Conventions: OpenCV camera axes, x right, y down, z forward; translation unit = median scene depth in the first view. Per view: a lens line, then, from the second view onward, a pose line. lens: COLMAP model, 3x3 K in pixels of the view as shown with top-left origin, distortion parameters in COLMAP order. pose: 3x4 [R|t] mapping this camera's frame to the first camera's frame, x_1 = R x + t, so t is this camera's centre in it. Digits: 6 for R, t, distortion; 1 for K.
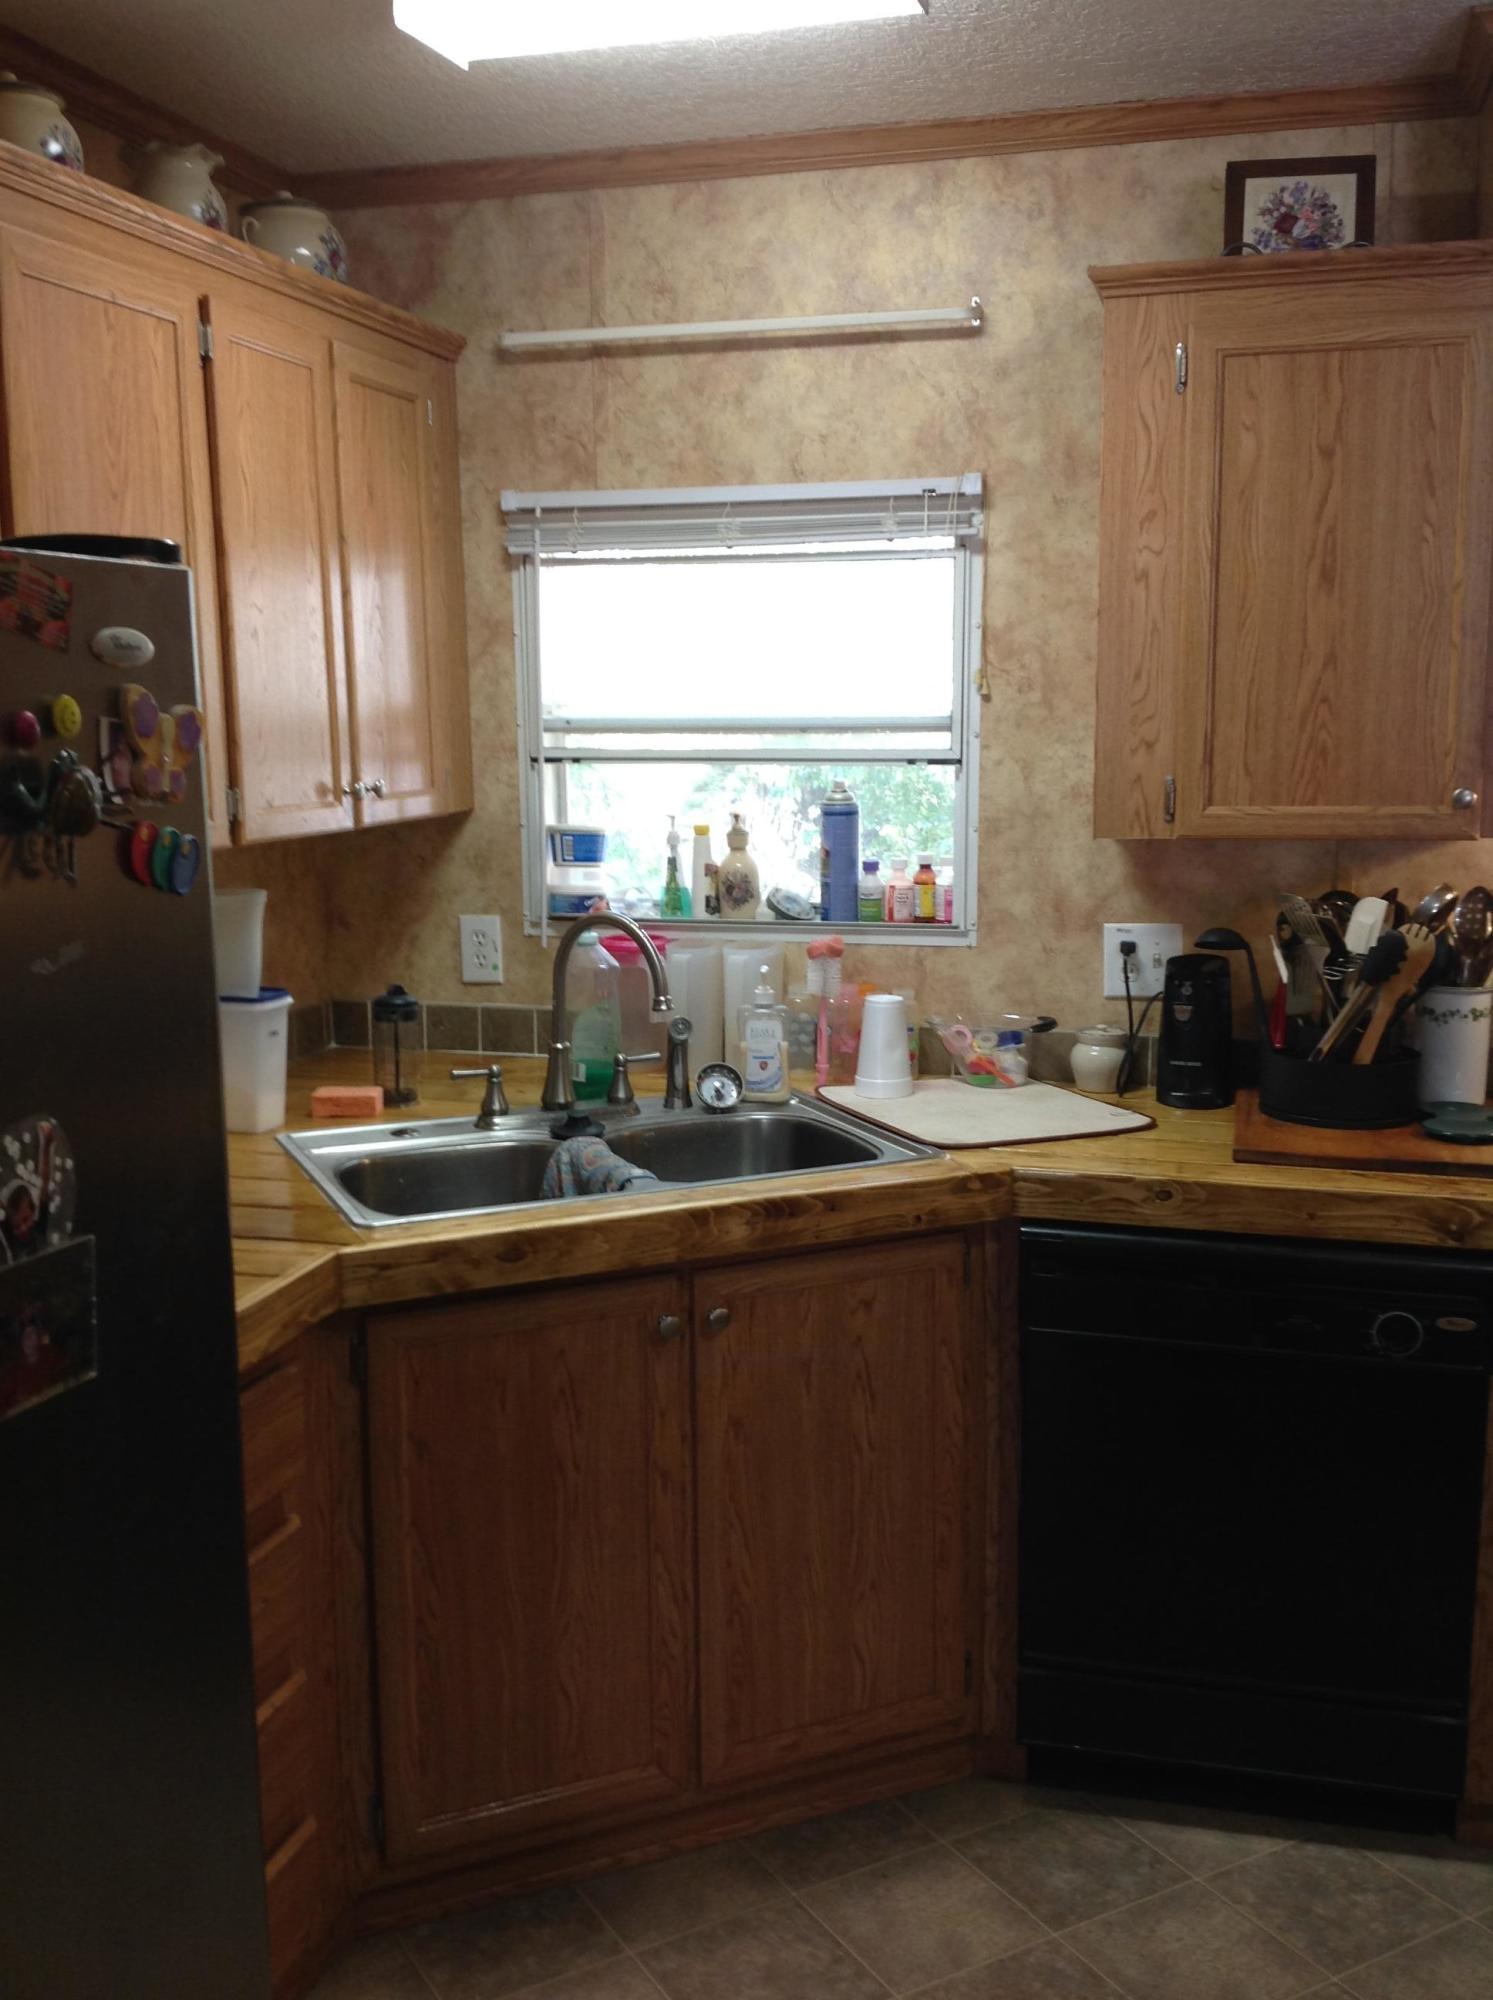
lens RADIAL K [[1868.3, 0, 746.5], [0, 1868.3, 1000.0], [0, 0, 1]] dist [0.182462, -0.393058]
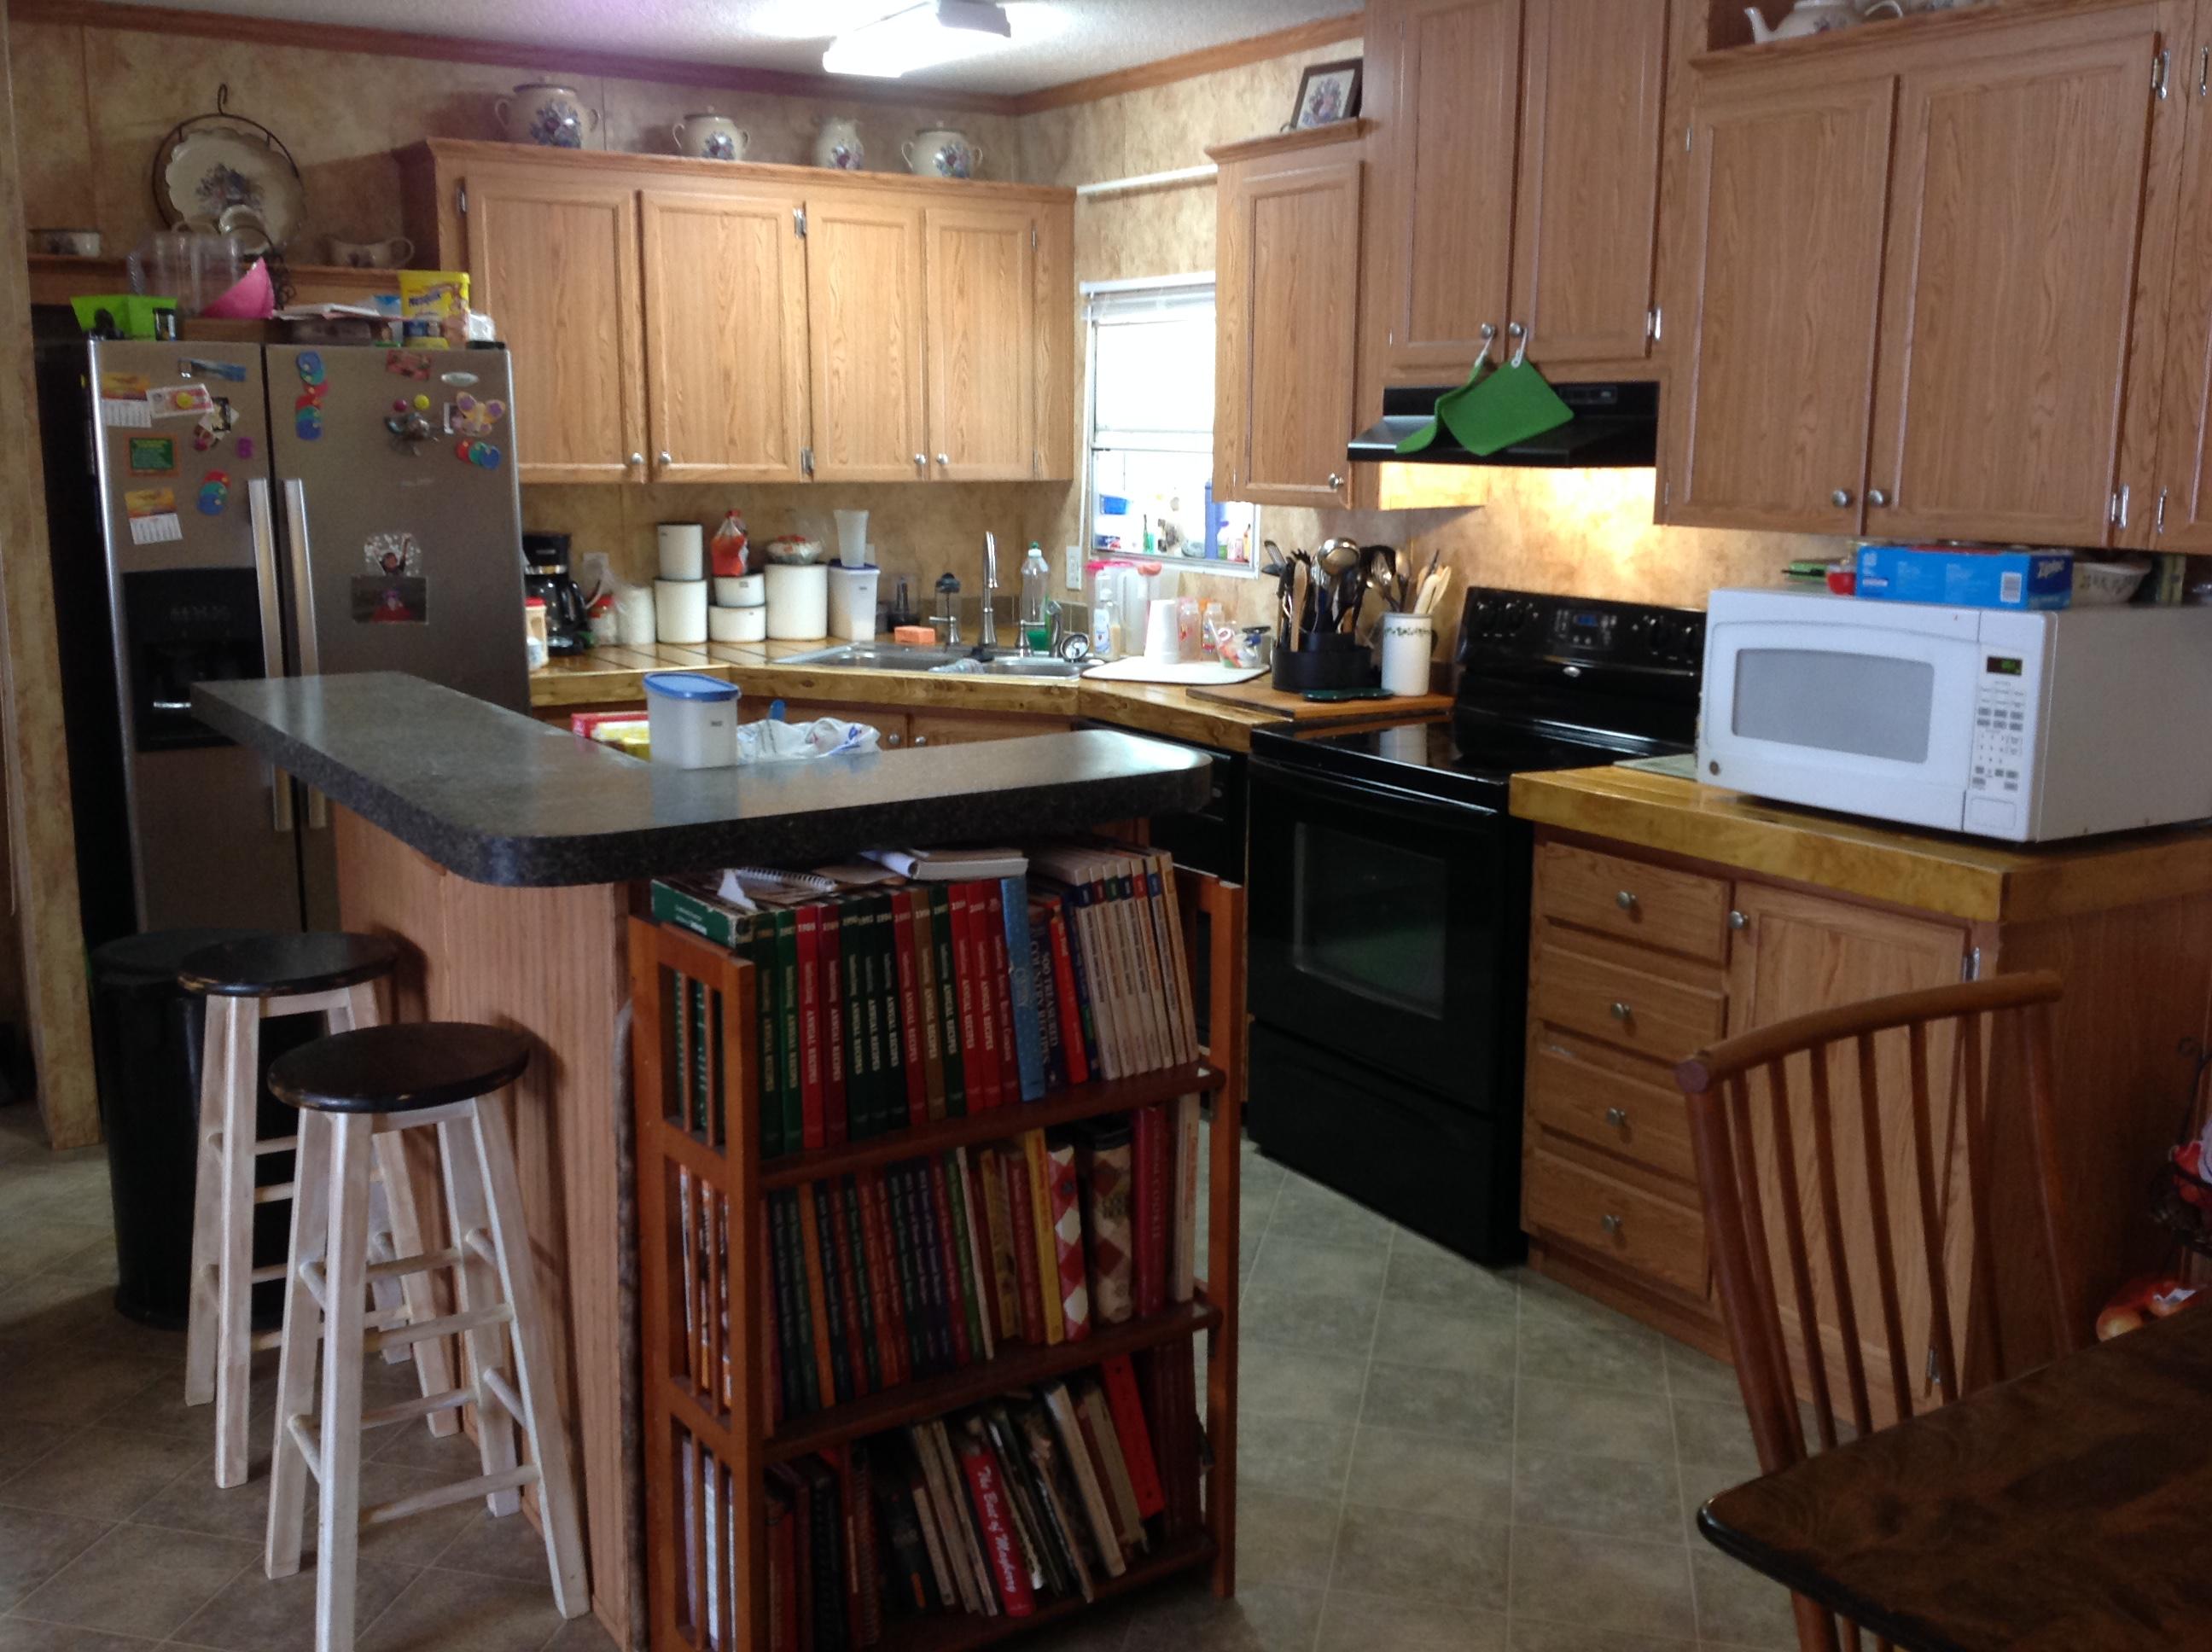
lens RADIAL K [[2066.2, 0, 1106.1], [0, 2066.2, 822.5], [0, 0, 1]] dist [0.182462, -0.393058]
pose [[0.739009, 0.142845, -0.658378, 1.248971], [-0.122347, 0.989469, 0.077349, 0.055707], [0.662493, 0.023388, 0.748703, -0.354916]]
